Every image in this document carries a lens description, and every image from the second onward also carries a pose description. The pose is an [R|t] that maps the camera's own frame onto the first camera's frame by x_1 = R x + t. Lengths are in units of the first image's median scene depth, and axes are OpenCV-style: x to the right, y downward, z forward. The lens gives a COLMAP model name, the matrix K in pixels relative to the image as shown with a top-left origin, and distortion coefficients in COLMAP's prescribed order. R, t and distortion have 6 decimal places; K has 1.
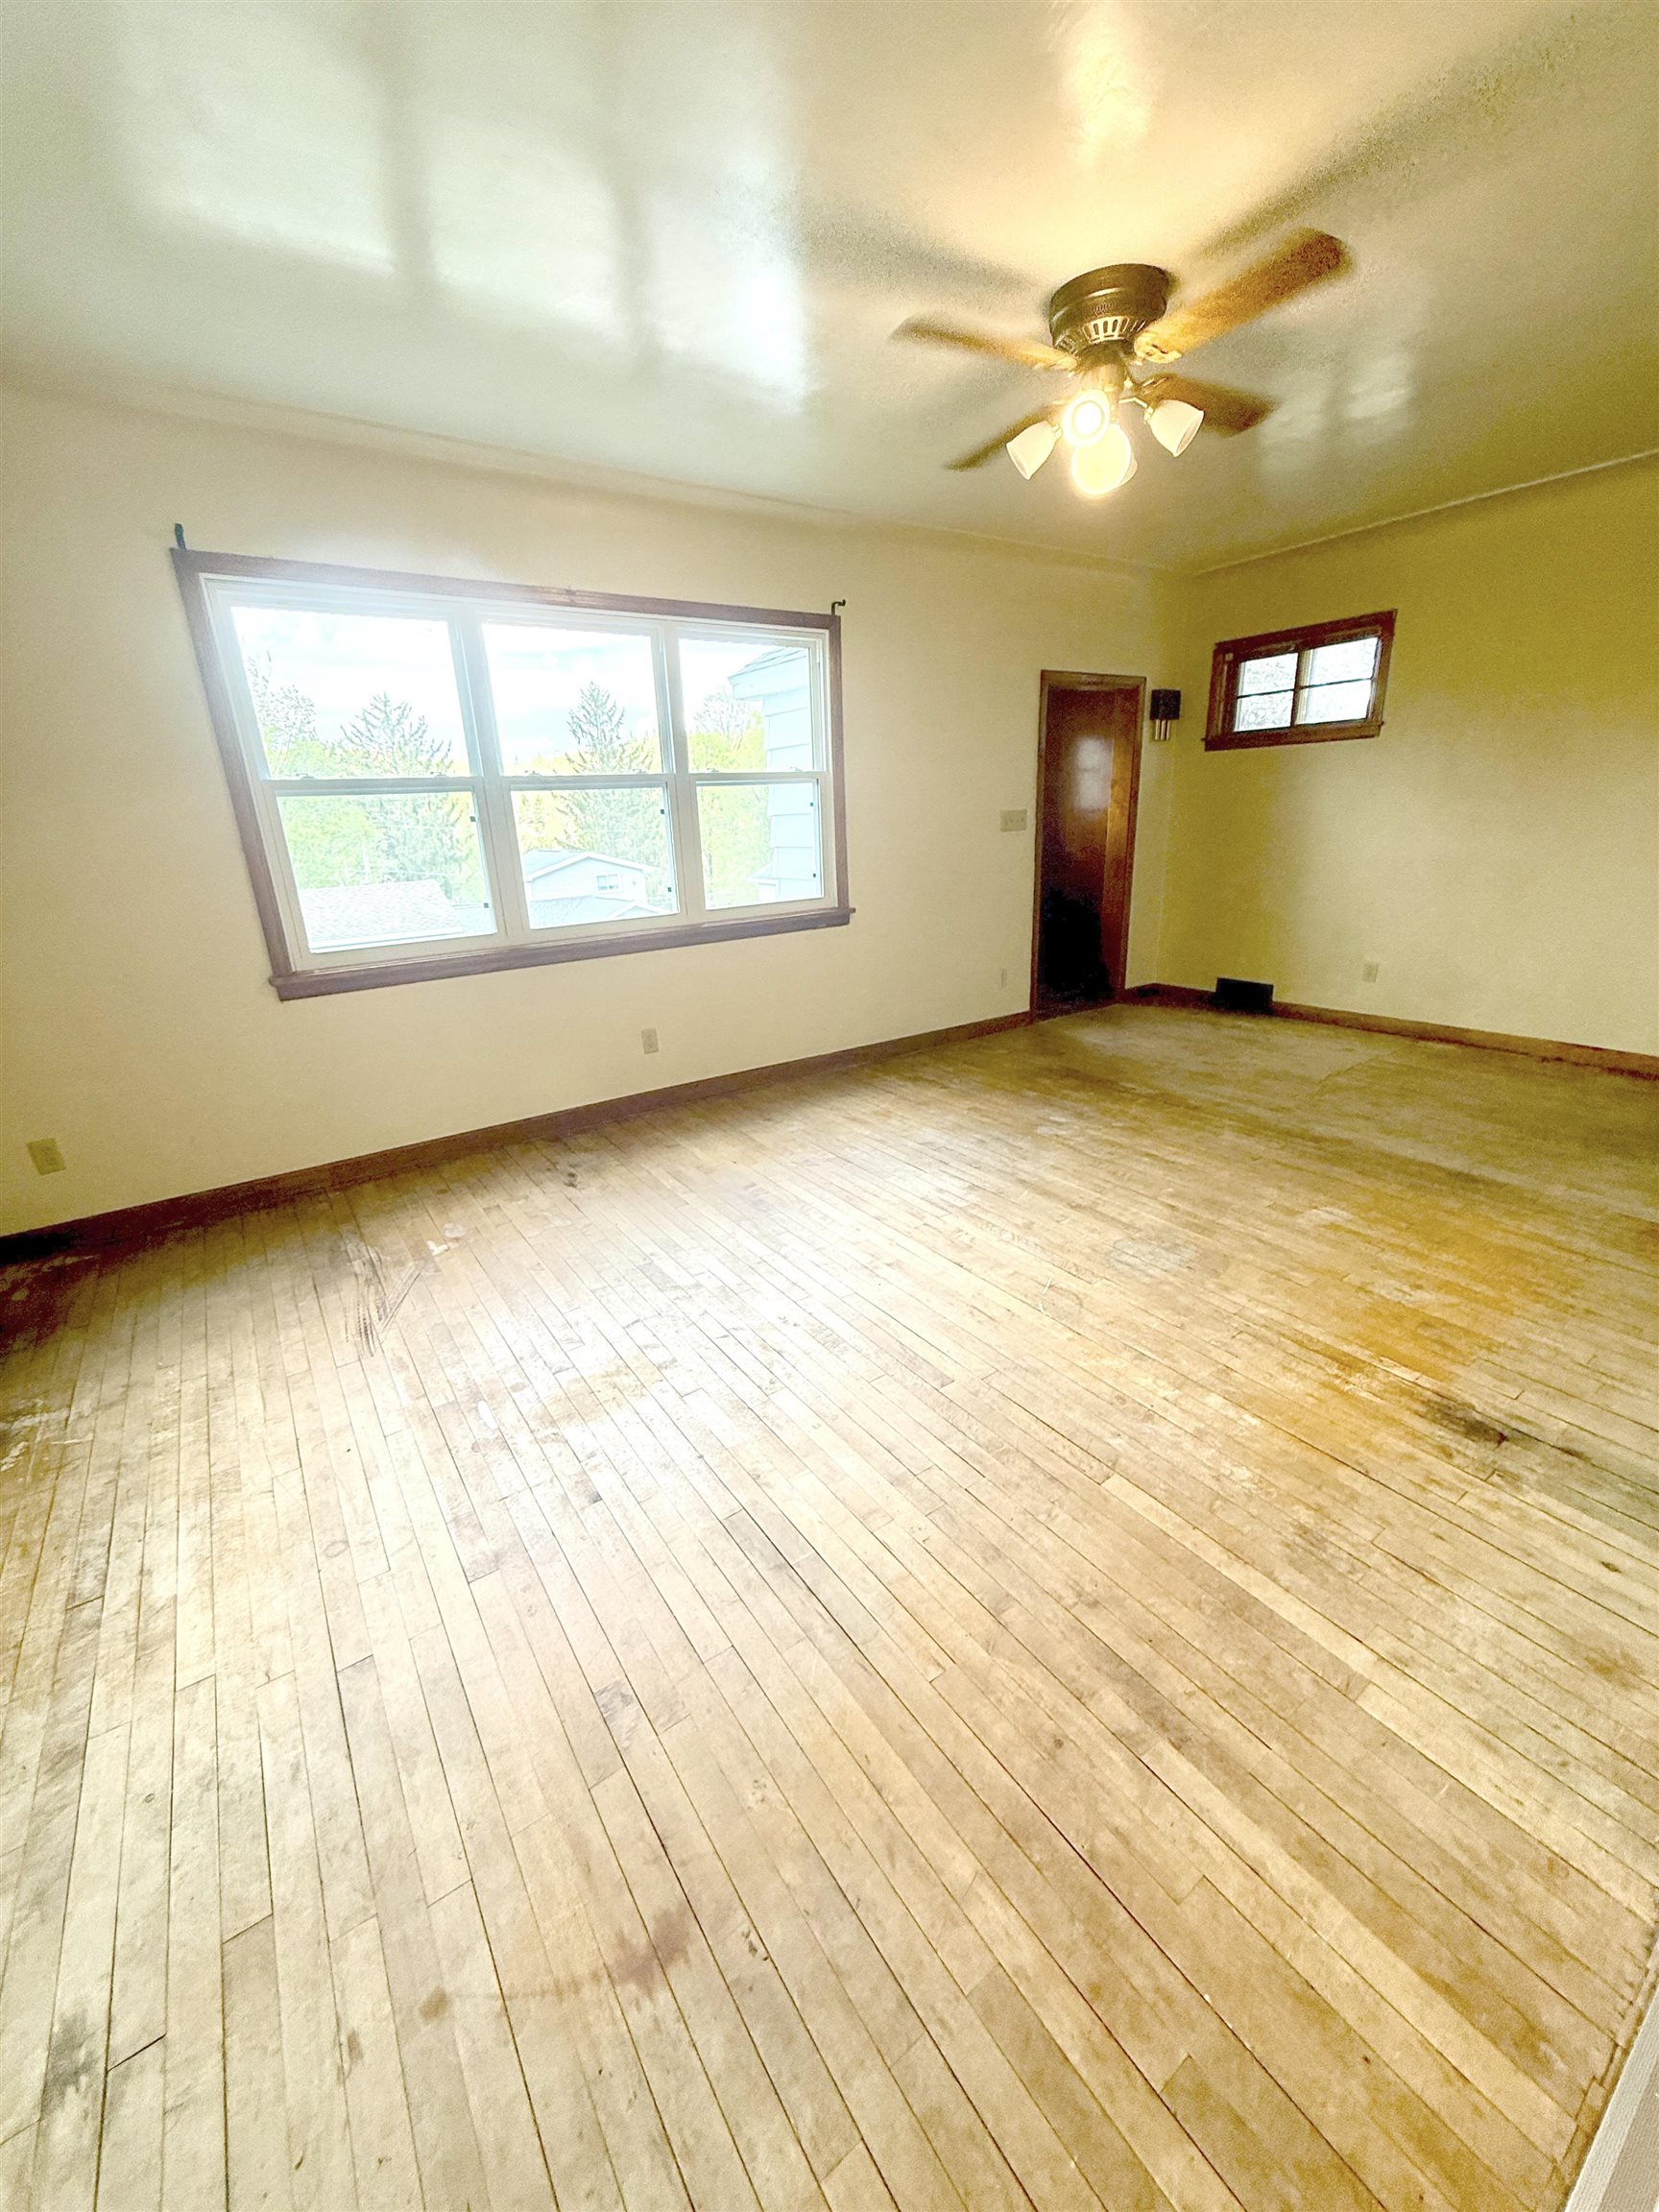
lens RADIAL K [[877.5, 0, 831.6], [0, 877.5, 1096.1], [0, 0, 1]] dist [-0.001237, 0.000369]
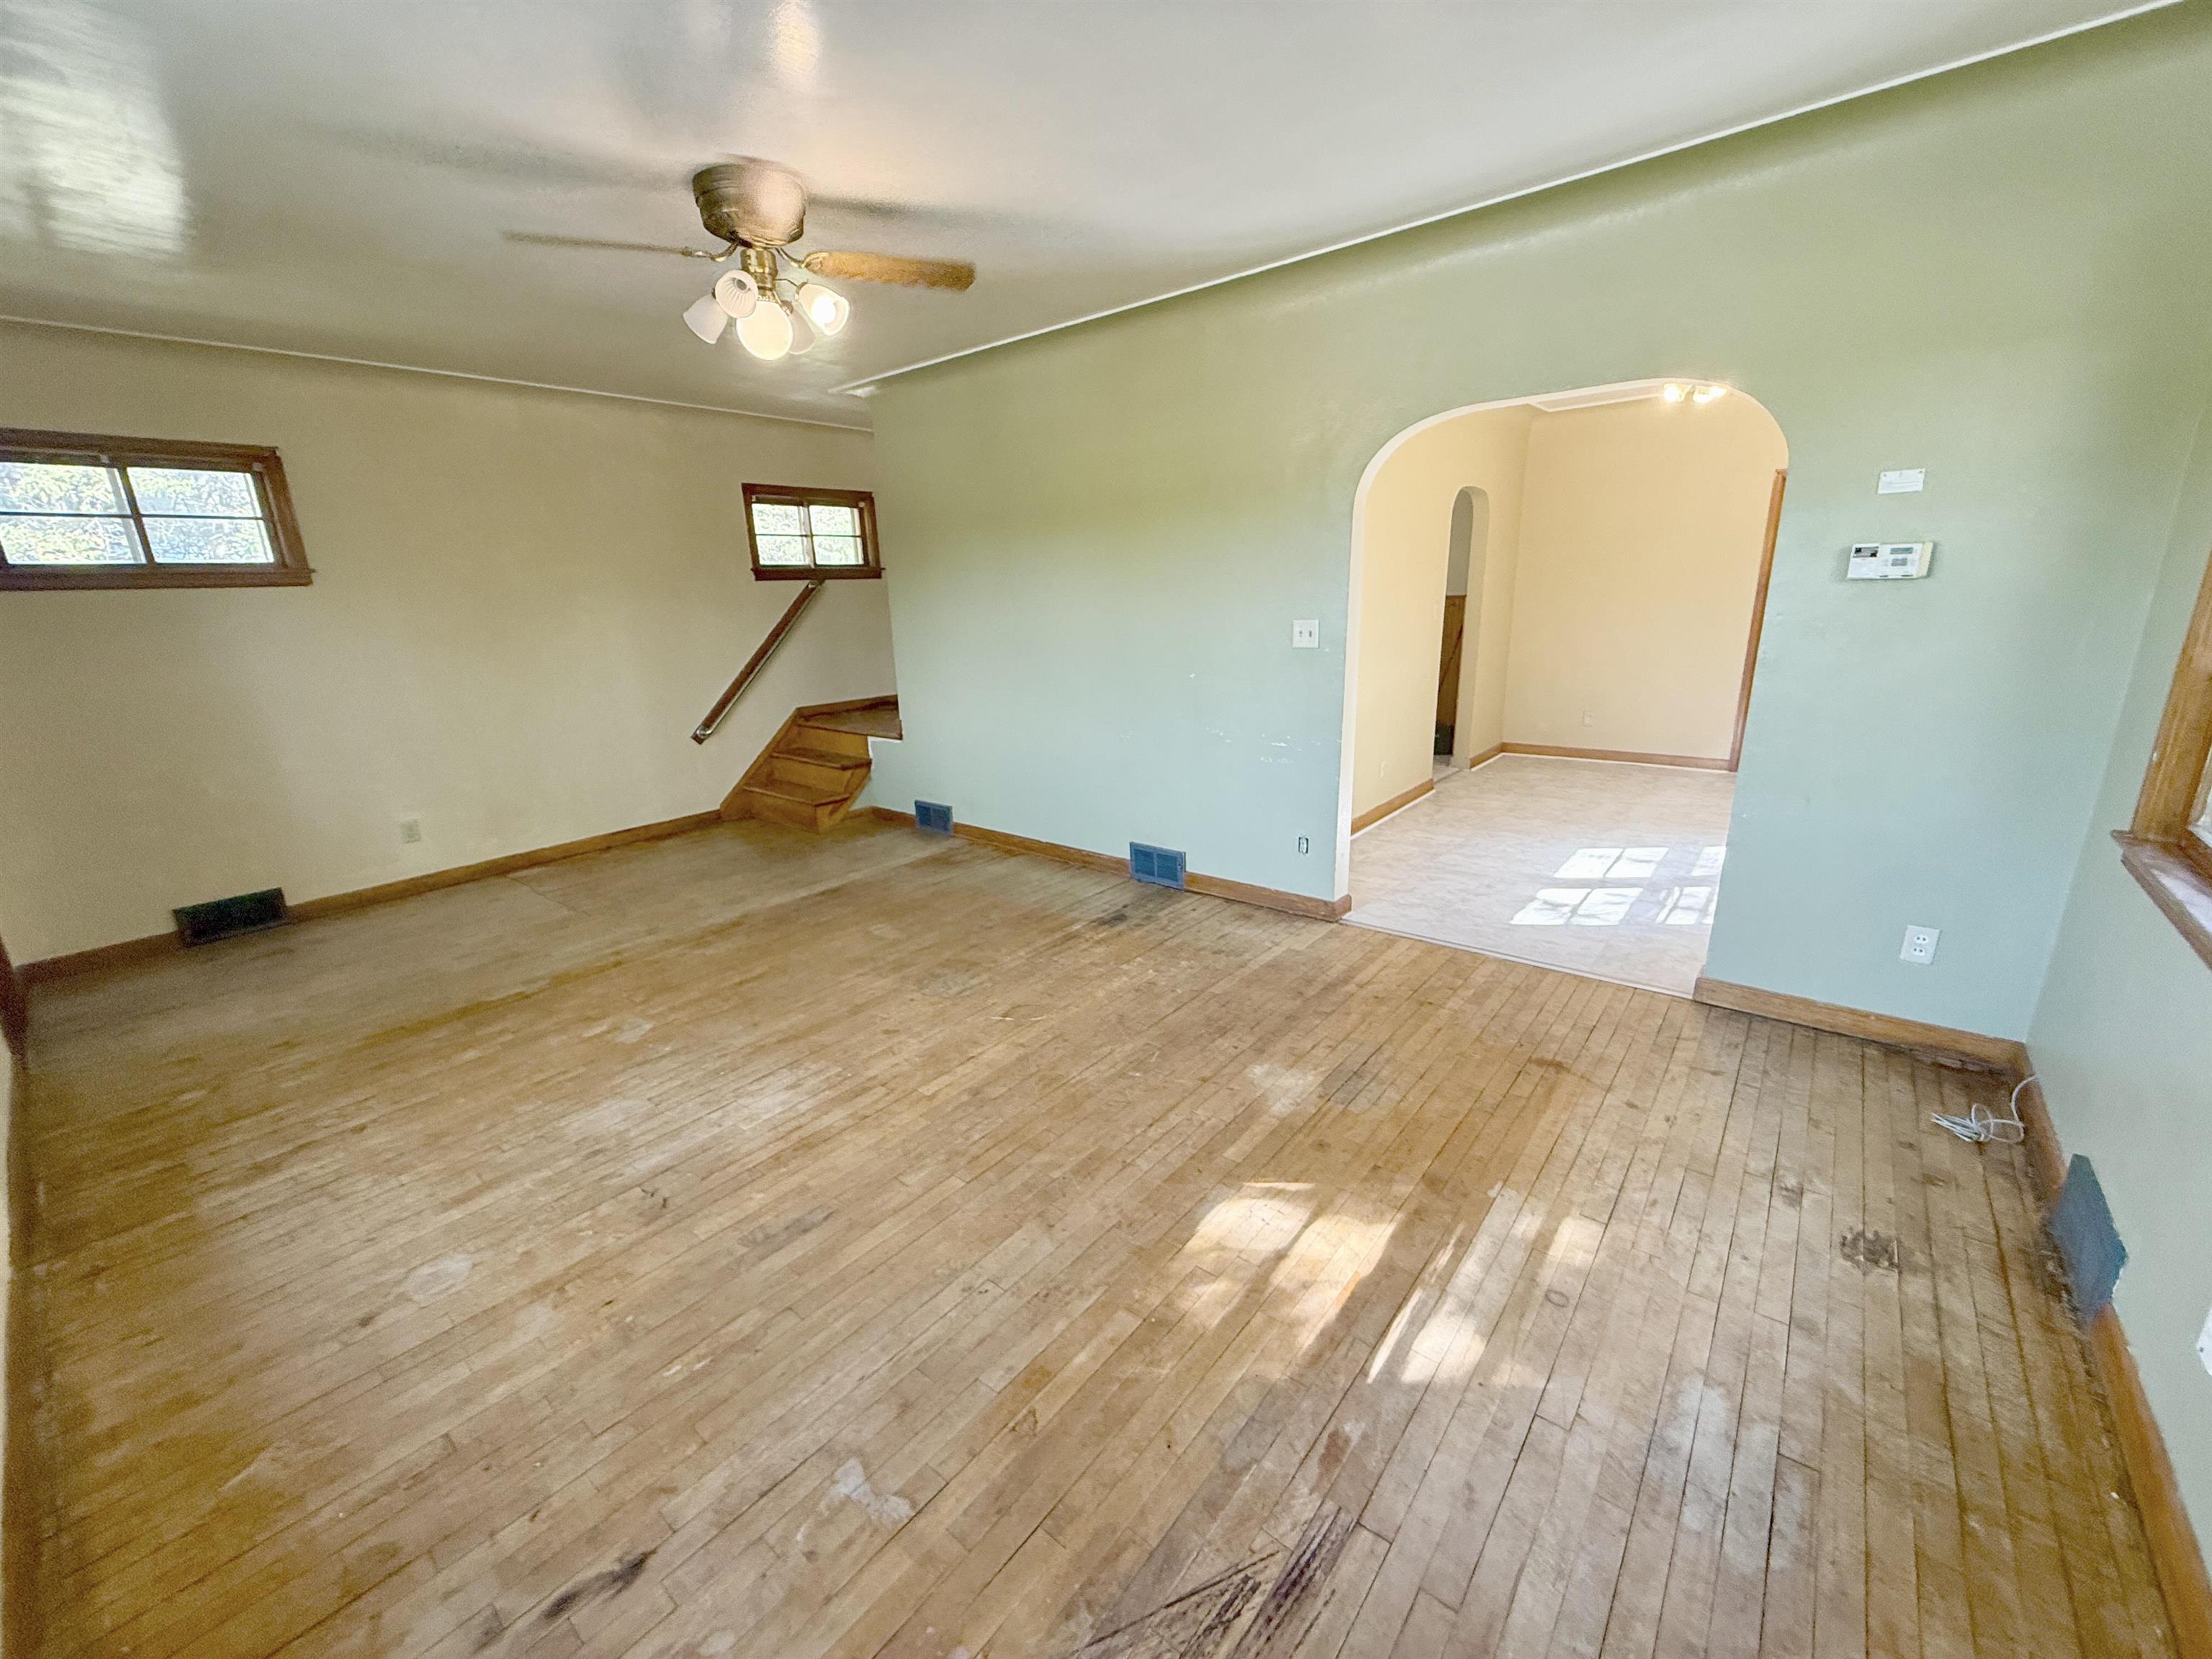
lens RADIAL K [[877.5, 0, 1096.3], [0, 877.5, 828.5], [0, 0, 1]] dist [-0.001237, 0.000369]
pose [[-0.261941, -0.207508, 0.942511, -1.007702], [0.343726, 0.892509, 0.292028, -0.375908], [-0.901798, 0.400459, -0.162459, 1.124670]]
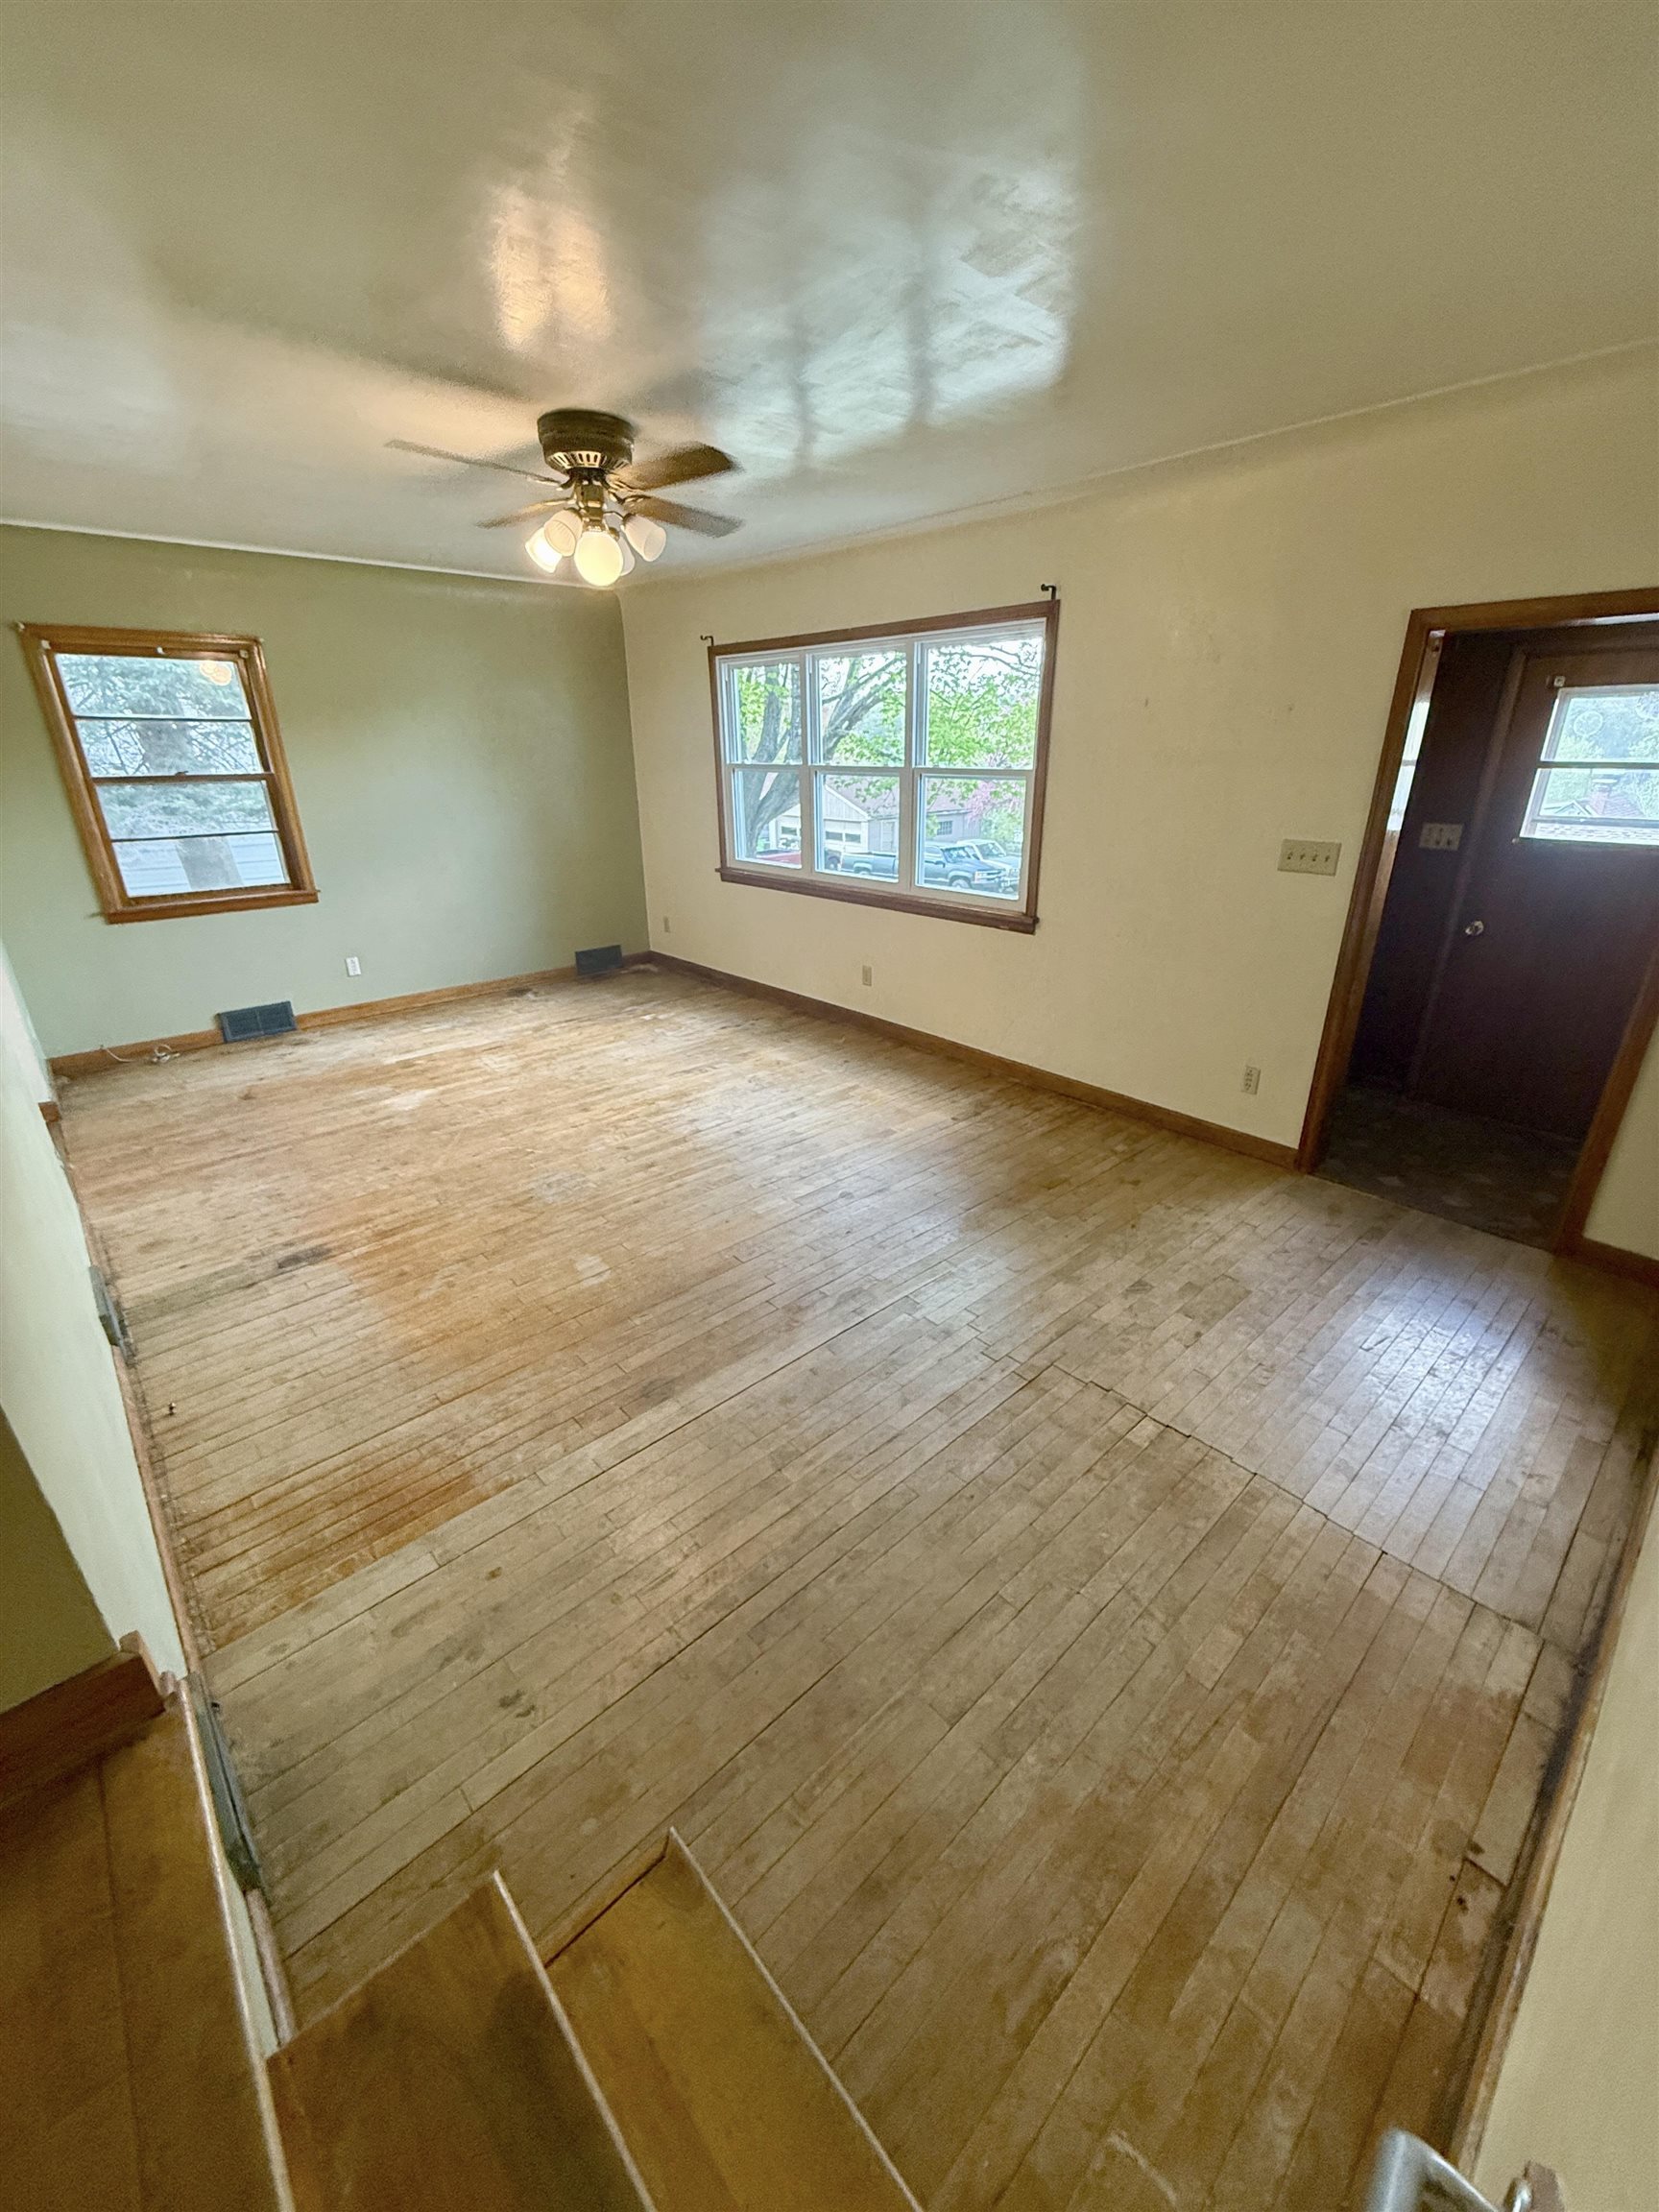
lens RADIAL K [[877.5, 0, 831.6], [0, 877.5, 1096.1], [0, 0, 1]] dist [-0.001237, 0.000369]
pose [[0.128744, 0.408674, -0.903554, 1.874818], [-0.309486, 0.882188, 0.354912, -0.639180], [0.942148, 0.233945, 0.240056, 1.266780]]
